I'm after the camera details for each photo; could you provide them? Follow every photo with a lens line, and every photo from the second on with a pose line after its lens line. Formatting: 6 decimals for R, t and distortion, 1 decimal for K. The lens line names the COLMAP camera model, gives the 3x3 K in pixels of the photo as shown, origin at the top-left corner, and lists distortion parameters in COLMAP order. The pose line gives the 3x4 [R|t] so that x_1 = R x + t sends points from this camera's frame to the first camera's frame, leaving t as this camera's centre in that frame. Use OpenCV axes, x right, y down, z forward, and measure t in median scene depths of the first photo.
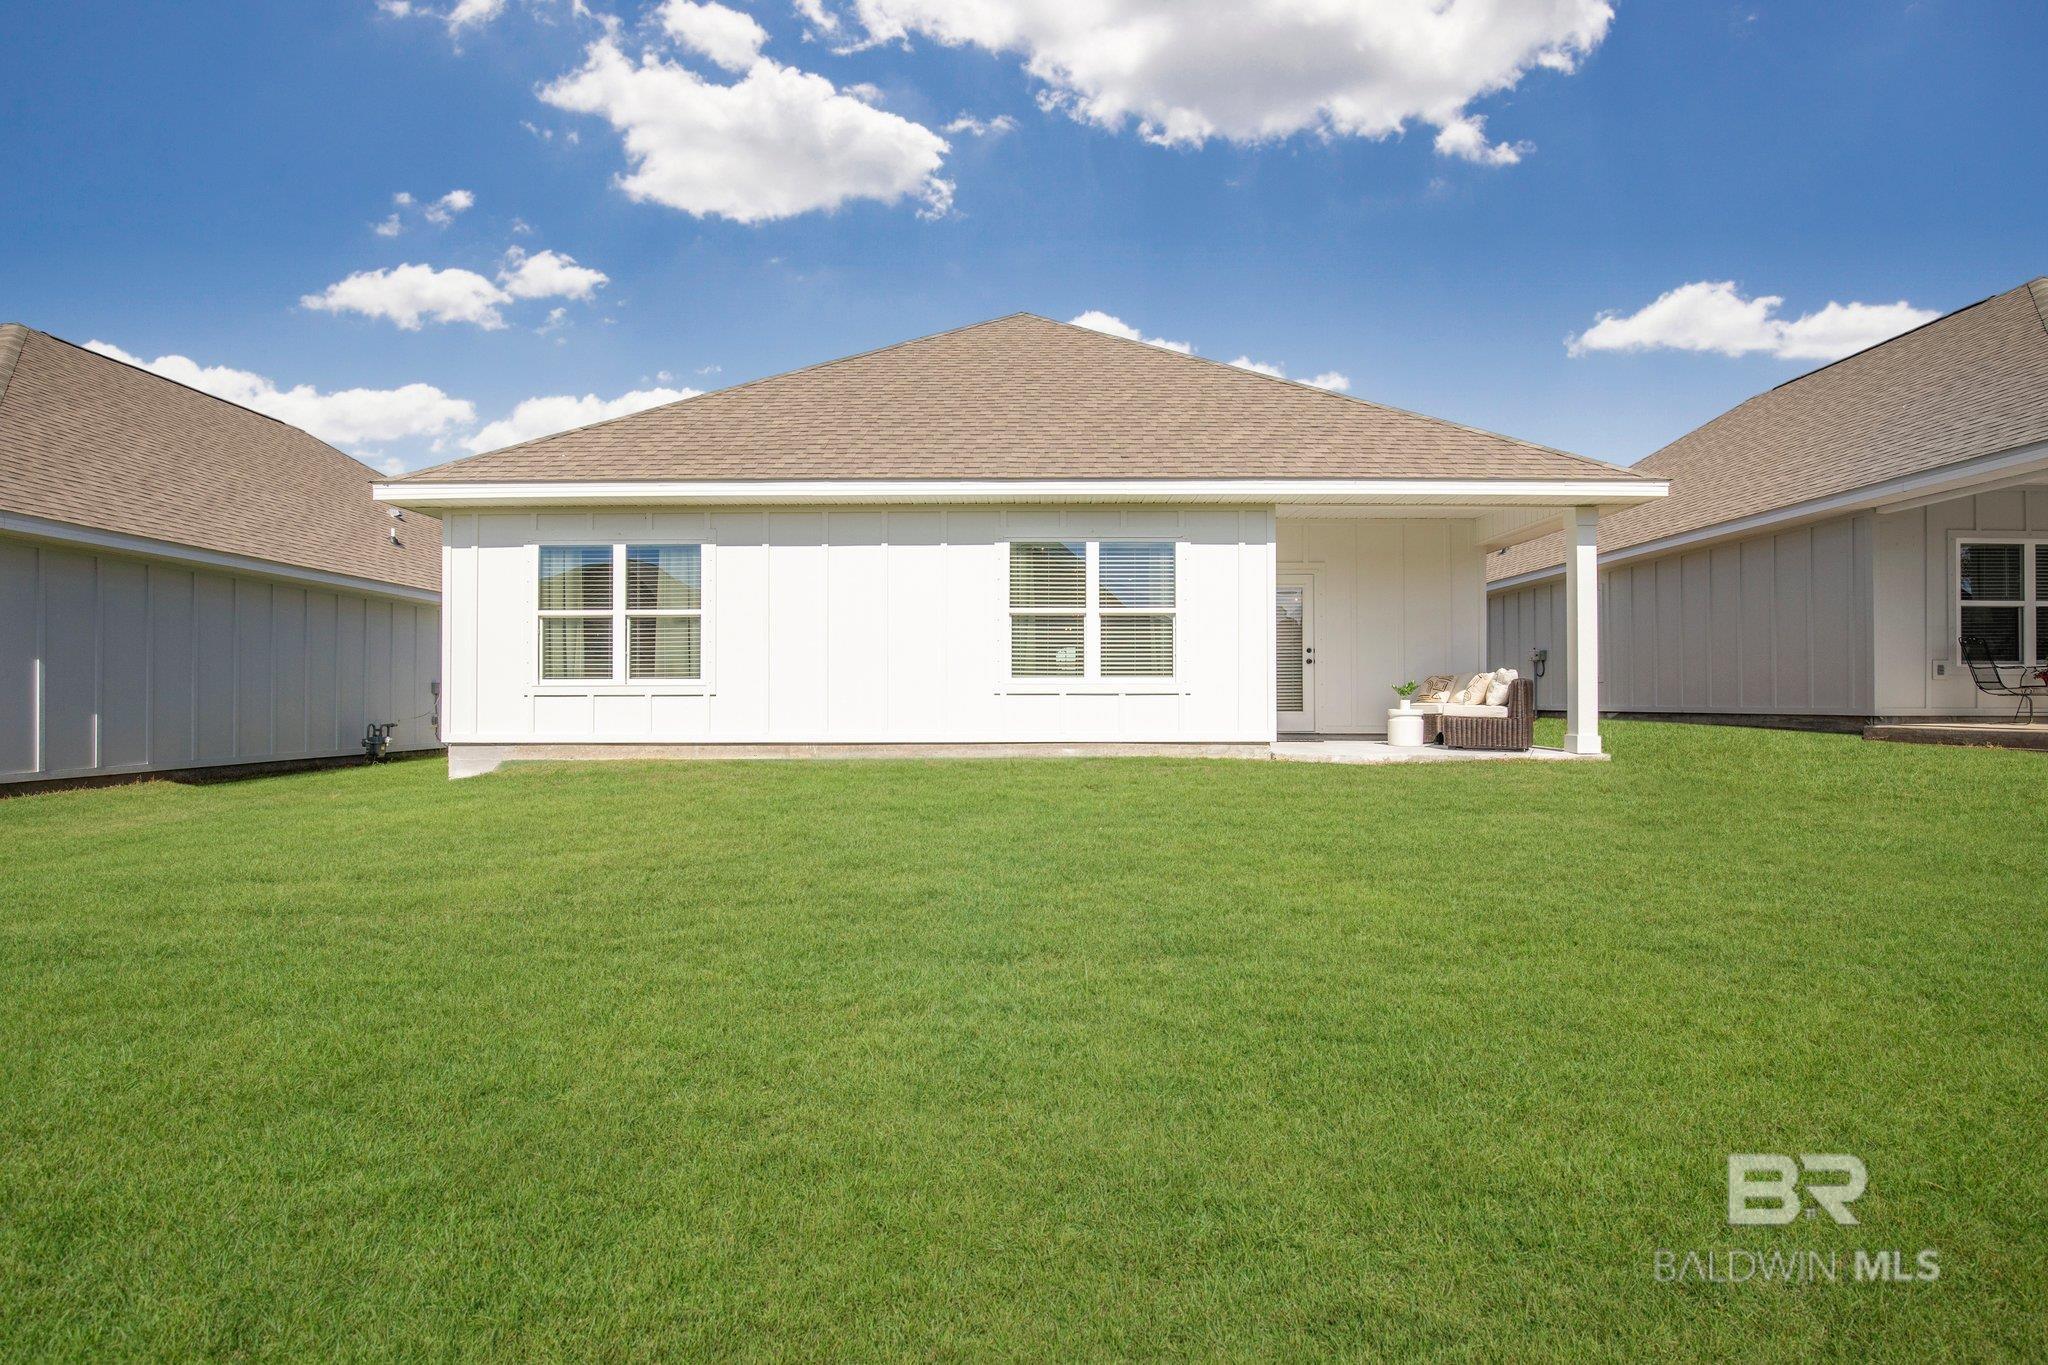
lens RADIAL K [[845.2, 0, 1024.4], [0, 845.2, 701.4], [0, 0, 1]] dist [-0.000966, -0.000028]
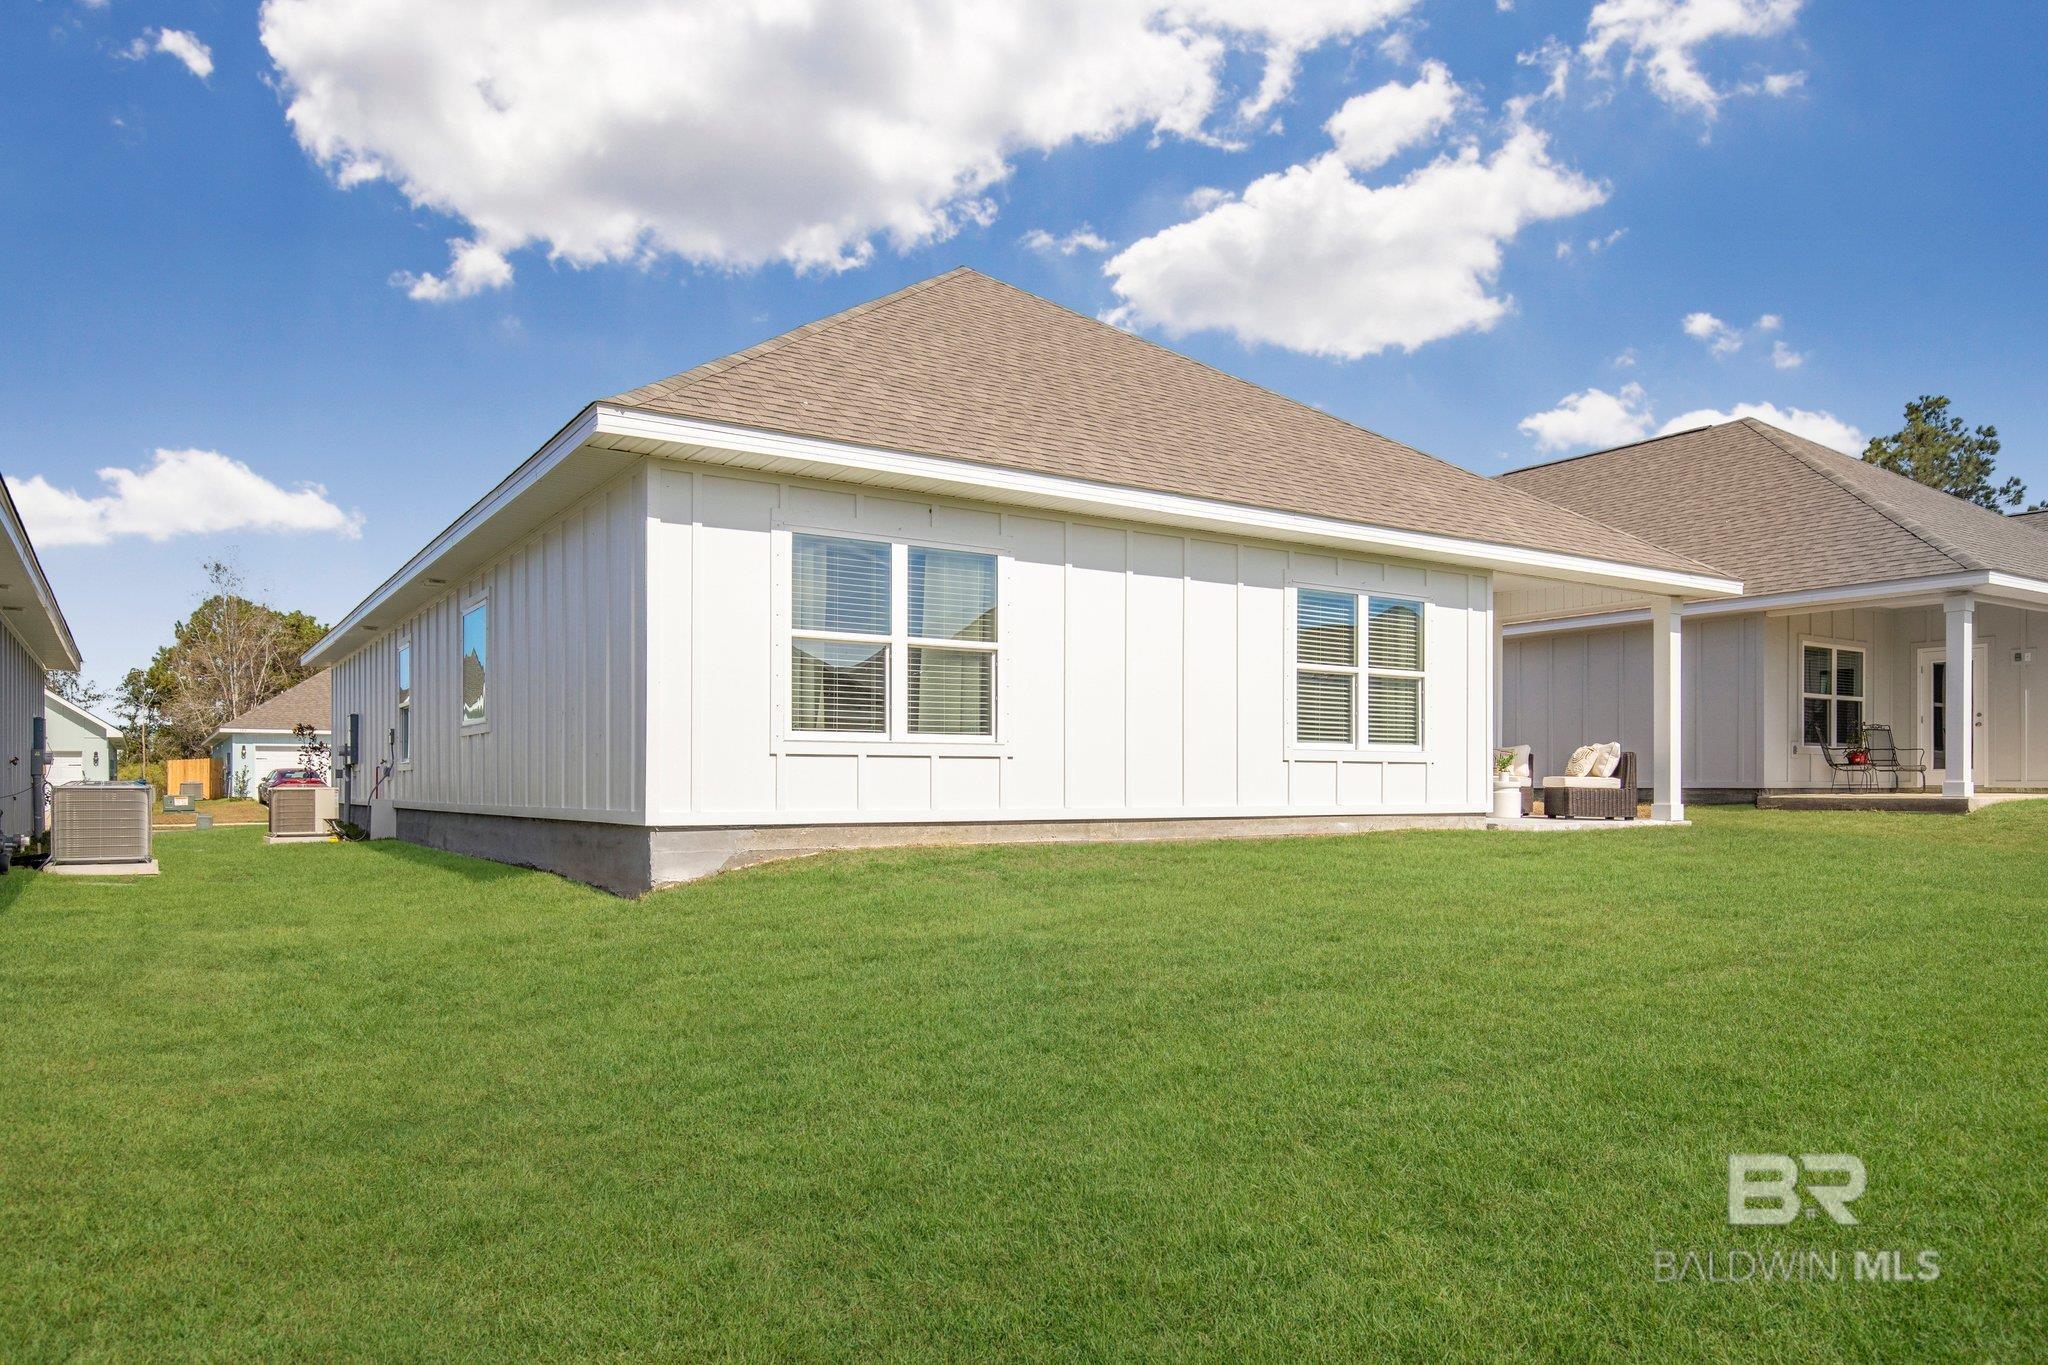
lens RADIAL K [[1330.1, 0, 1018.6], [0, 1330.1, 772.2], [0, 0, 1]] dist [0.025288, 0.004410]
pose [[0.835066, 0.007808, 0.550095, -1.011133], [-0.010613, 0.999942, 0.001919, 0.003108], [-0.550048, -0.007441, 0.835100, 0.007872]]
